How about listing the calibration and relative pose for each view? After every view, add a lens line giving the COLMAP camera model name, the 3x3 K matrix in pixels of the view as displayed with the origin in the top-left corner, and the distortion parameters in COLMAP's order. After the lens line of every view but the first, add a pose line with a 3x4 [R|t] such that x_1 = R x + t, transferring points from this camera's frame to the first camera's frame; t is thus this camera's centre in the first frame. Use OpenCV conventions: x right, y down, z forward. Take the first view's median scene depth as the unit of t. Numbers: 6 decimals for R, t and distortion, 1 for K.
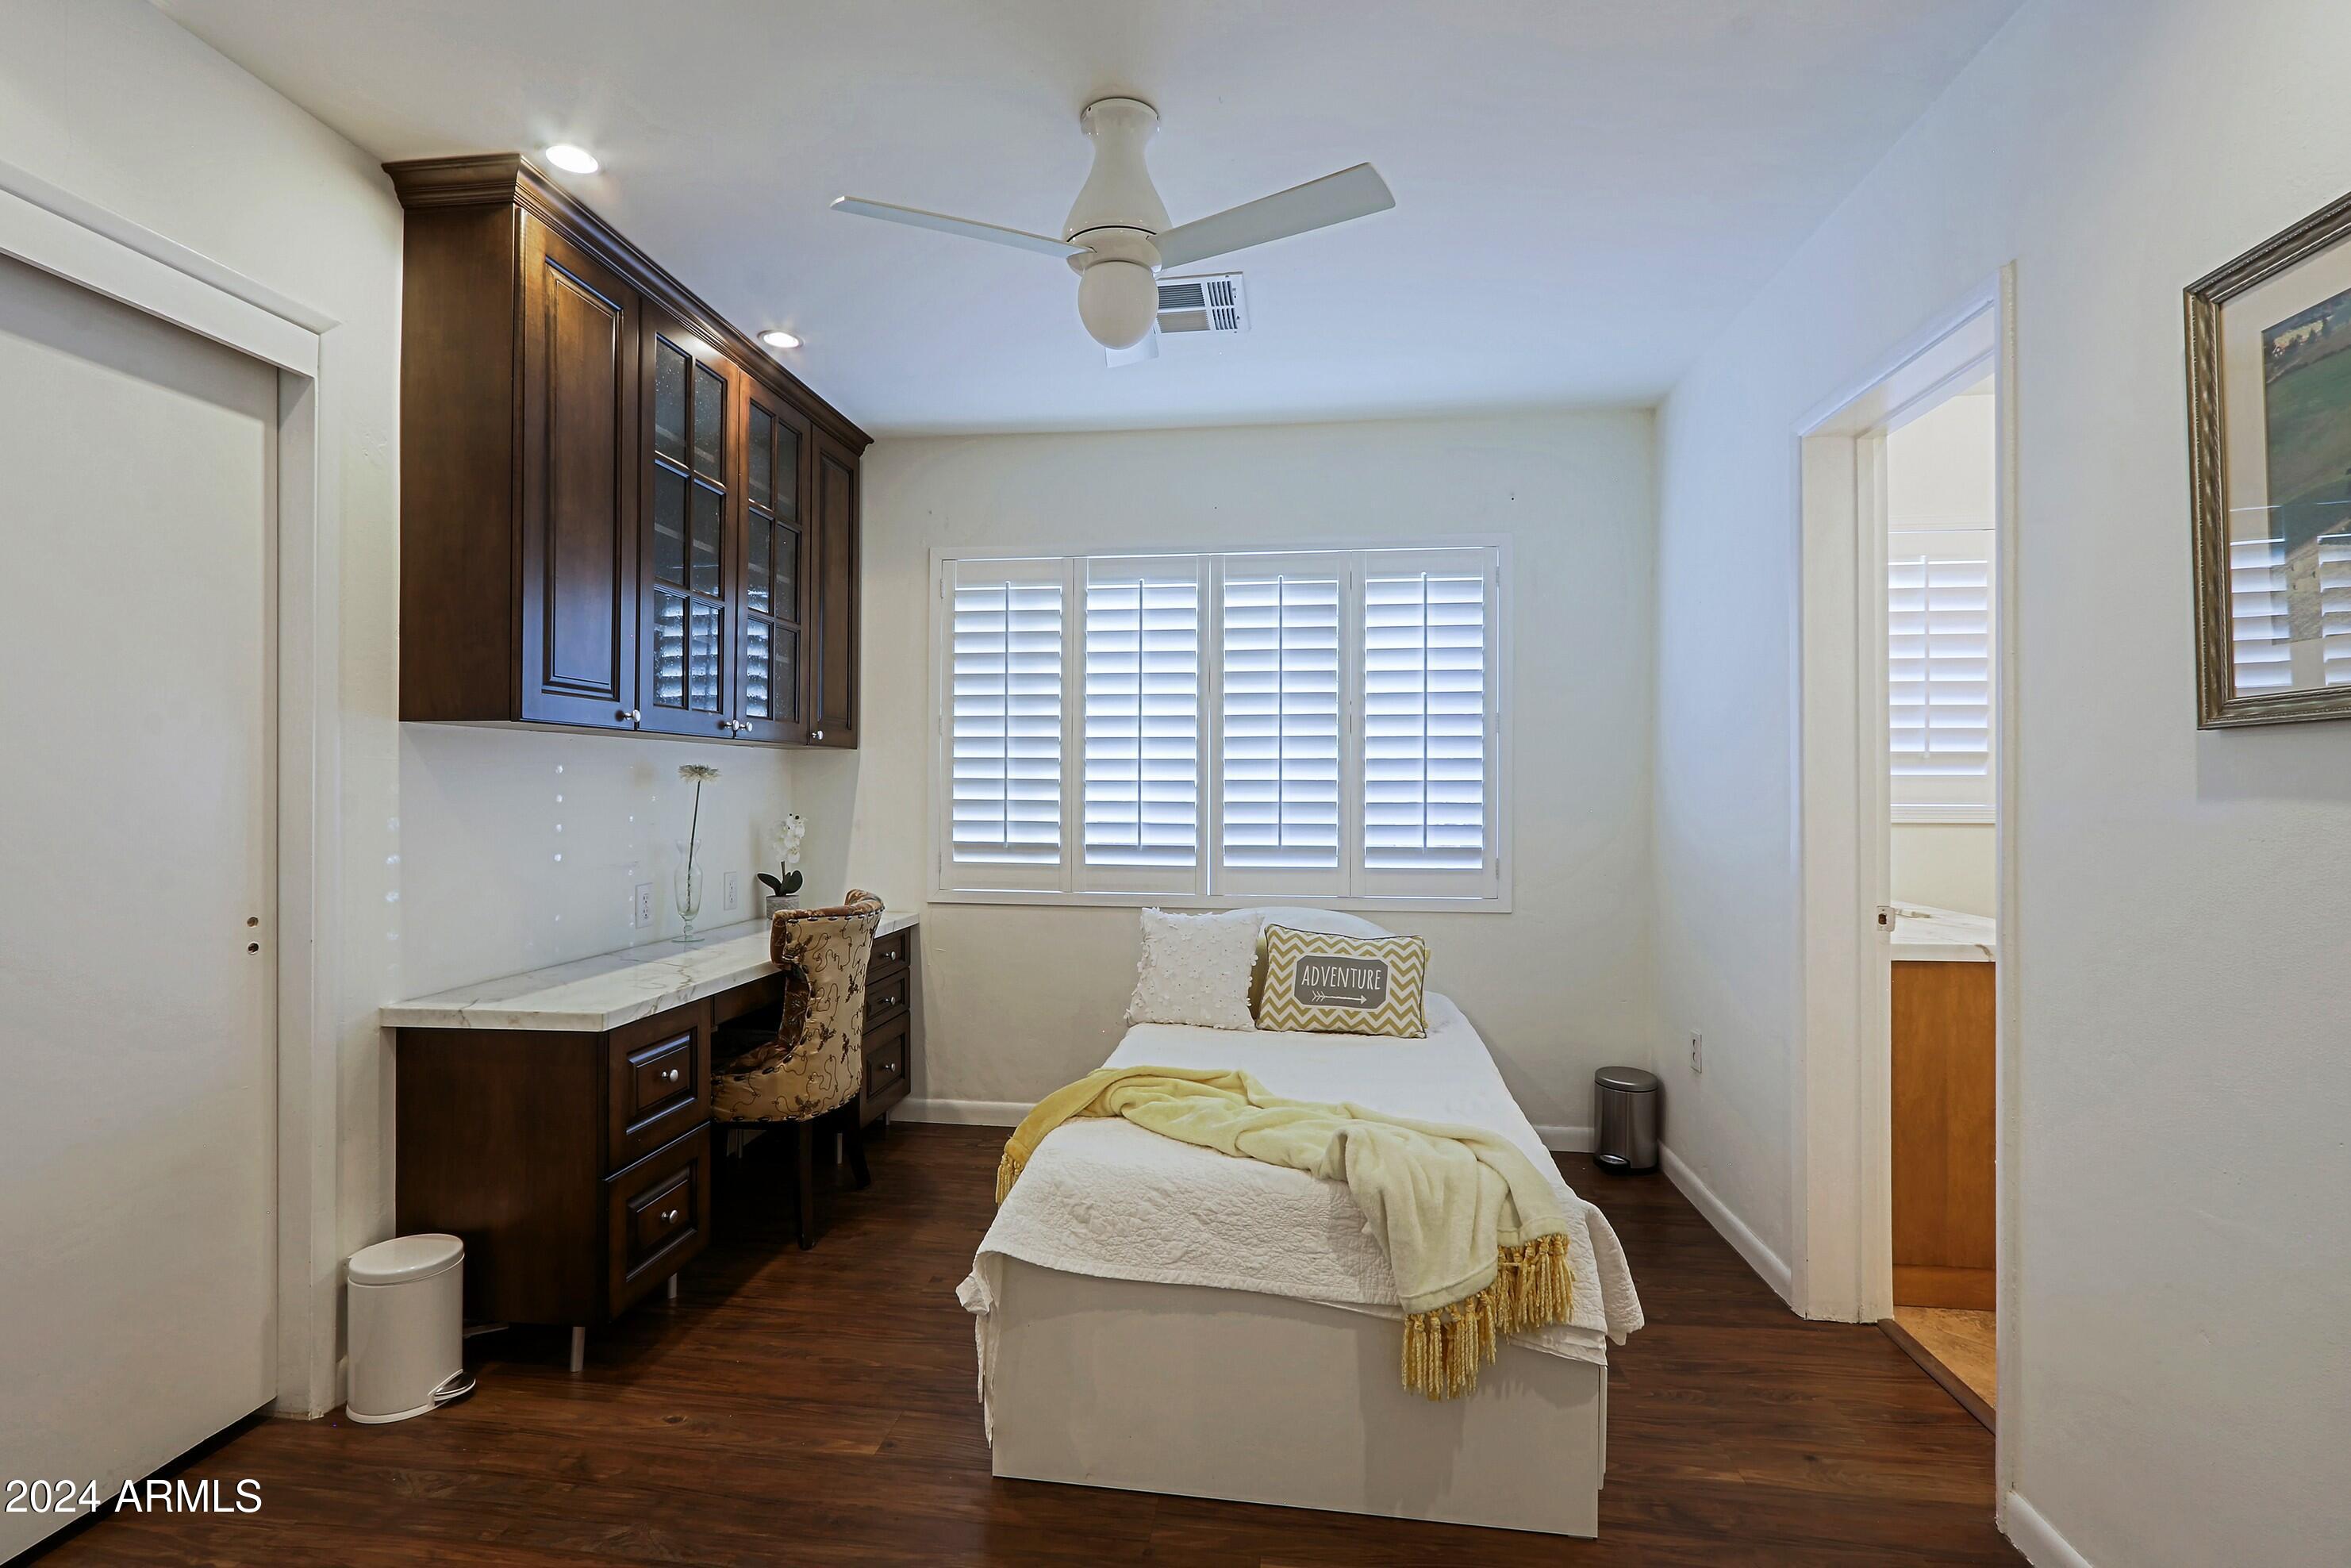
lens RADIAL K [[1093.1, 0, 1137.9], [0, 1093.1, 770.8], [0, 0, 1]] dist [0.000818, -0.001392]
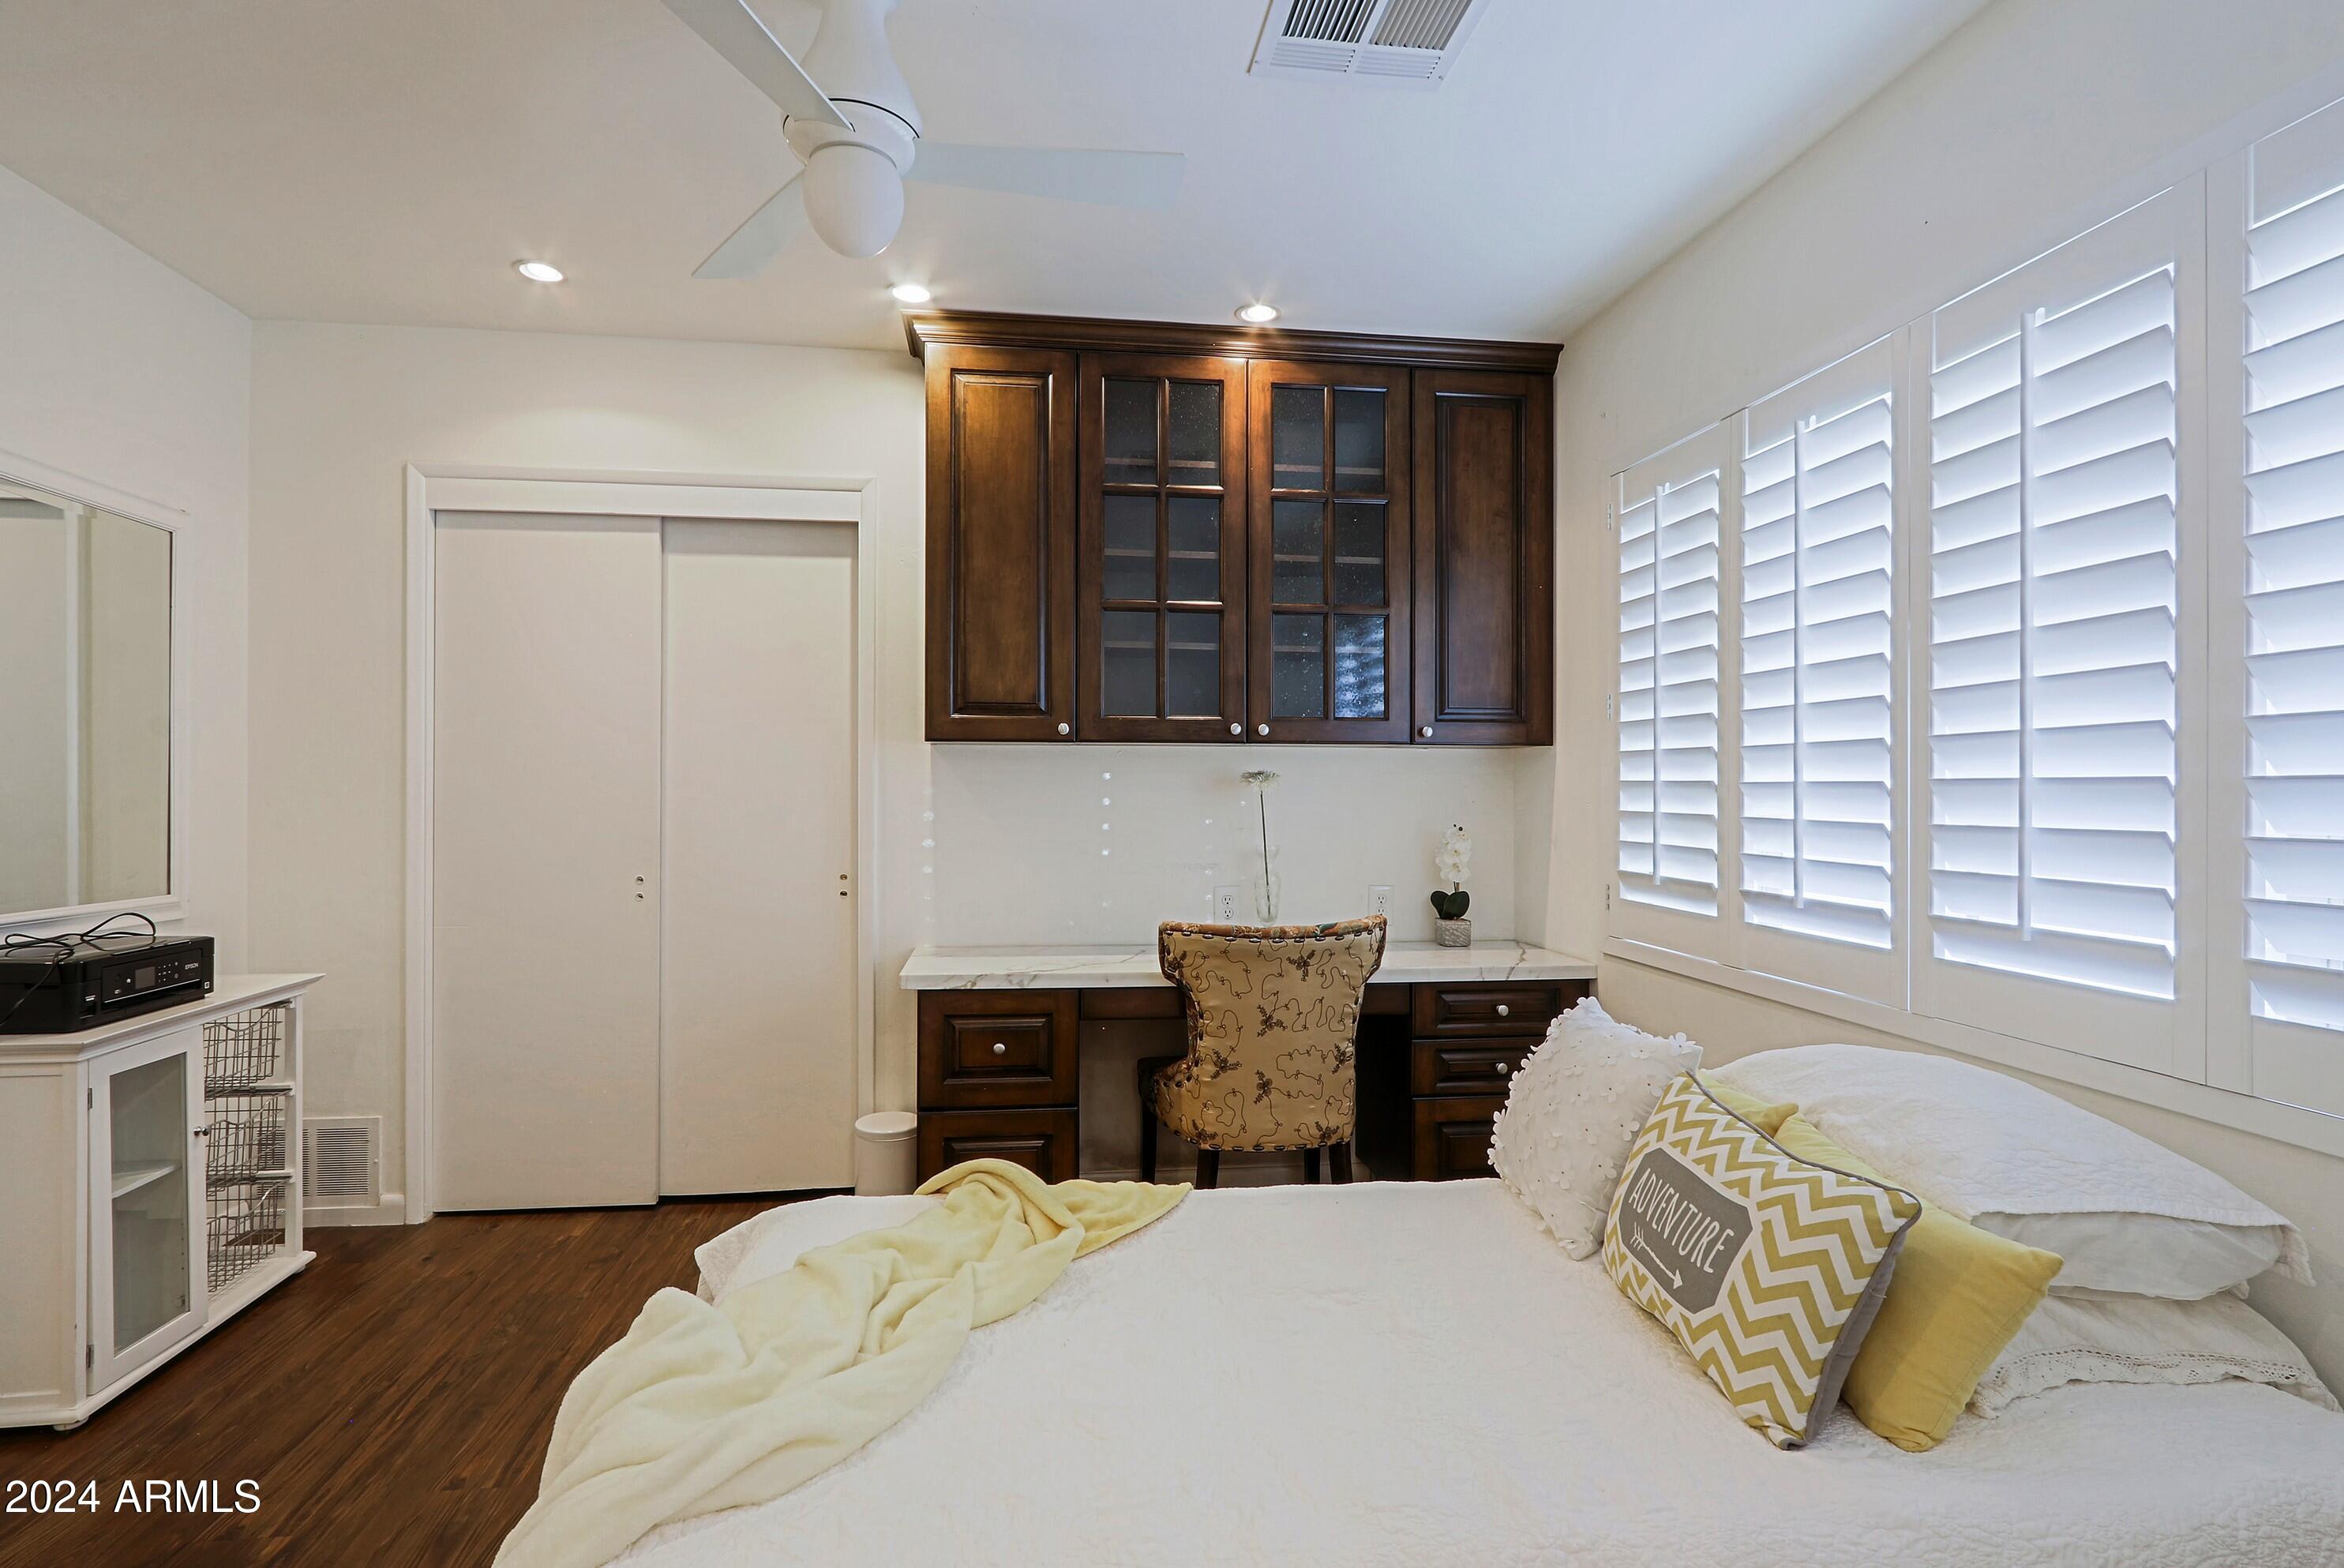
lens RADIAL K [[1089.9, 0, 1115.1], [0, 1089.9, 774.7], [0, 0, 1]] dist [0.000818, -0.001392]
pose [[0.269523, -0.015683, -0.962866, 0.562355], [0.011455, 0.999849, -0.013079, 0.011014], [0.962926, -0.007504, 0.269662, 0.664576]]
